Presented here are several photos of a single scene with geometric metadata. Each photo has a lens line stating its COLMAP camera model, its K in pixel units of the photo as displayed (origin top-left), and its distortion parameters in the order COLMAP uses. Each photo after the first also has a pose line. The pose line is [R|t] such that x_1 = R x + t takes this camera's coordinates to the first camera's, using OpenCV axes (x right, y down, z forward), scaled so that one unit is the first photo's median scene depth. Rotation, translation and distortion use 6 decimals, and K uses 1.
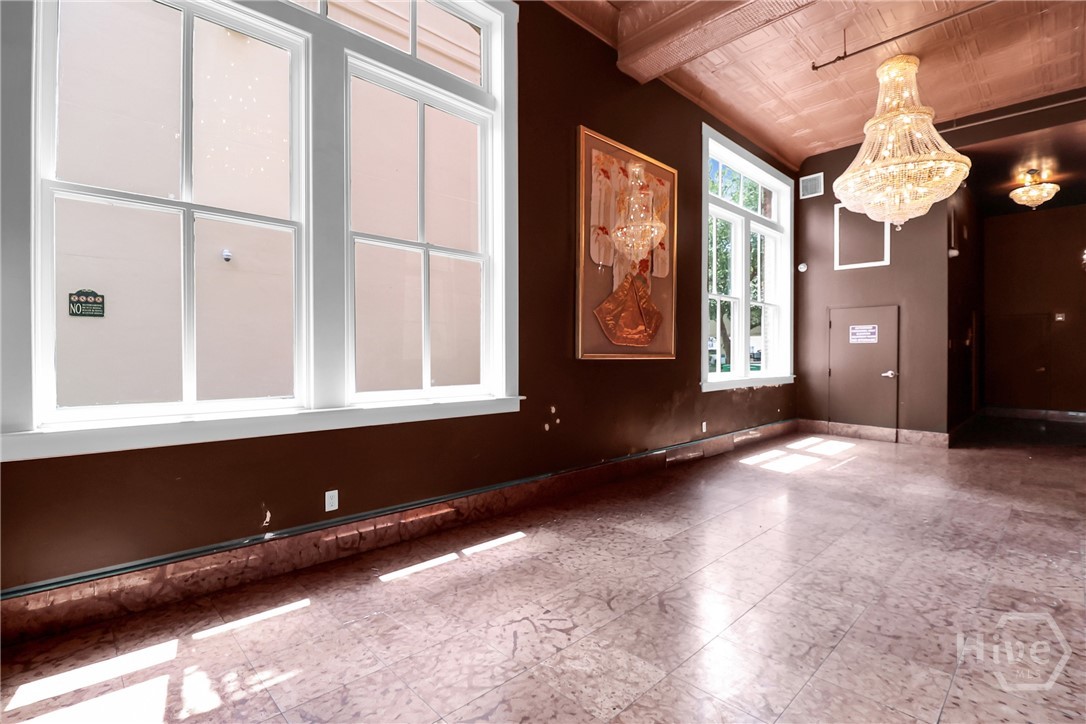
lens RADIAL K [[508.4, 0, 537.8], [0, 508.4, 362.6], [0, 0, 1]] dist [-0.008677, -0.006433]
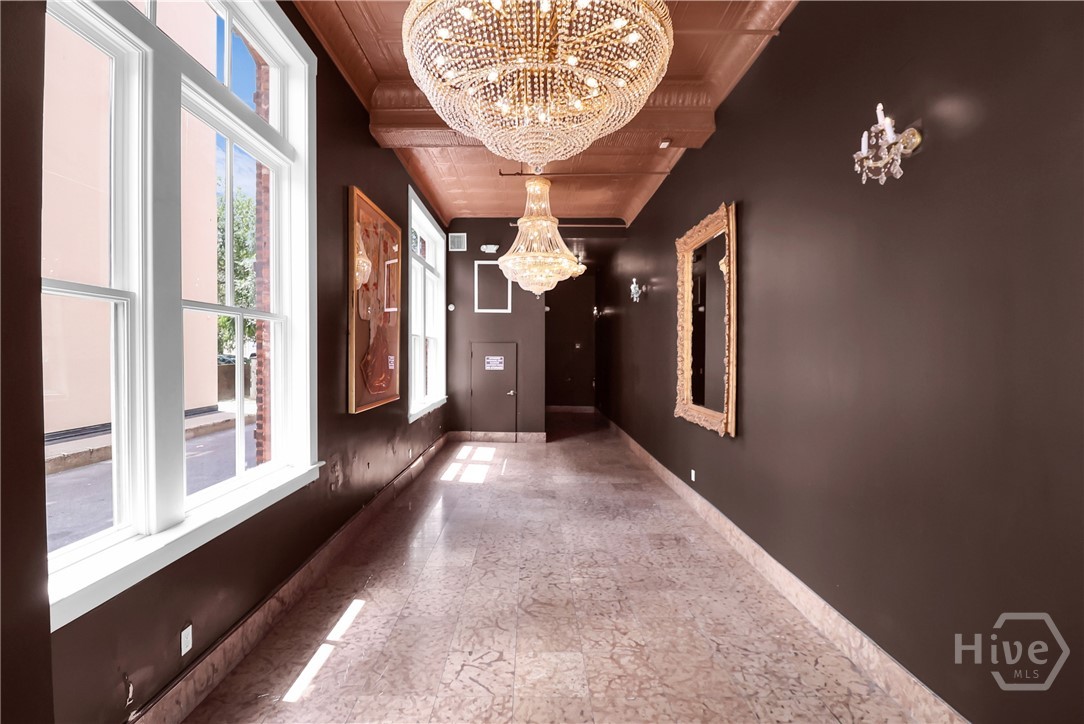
lens RADIAL K [[507.4, 0, 536.8], [0, 507.4, 357.7], [0, 0, 1]] dist [-0.008677, -0.006433]
pose [[0.678796, -0.006783, 0.734296, -0.542463], [0.006560, 0.999973, 0.003172, -0.156750], [-0.734298, 0.002664, 0.678822, 0.042179]]
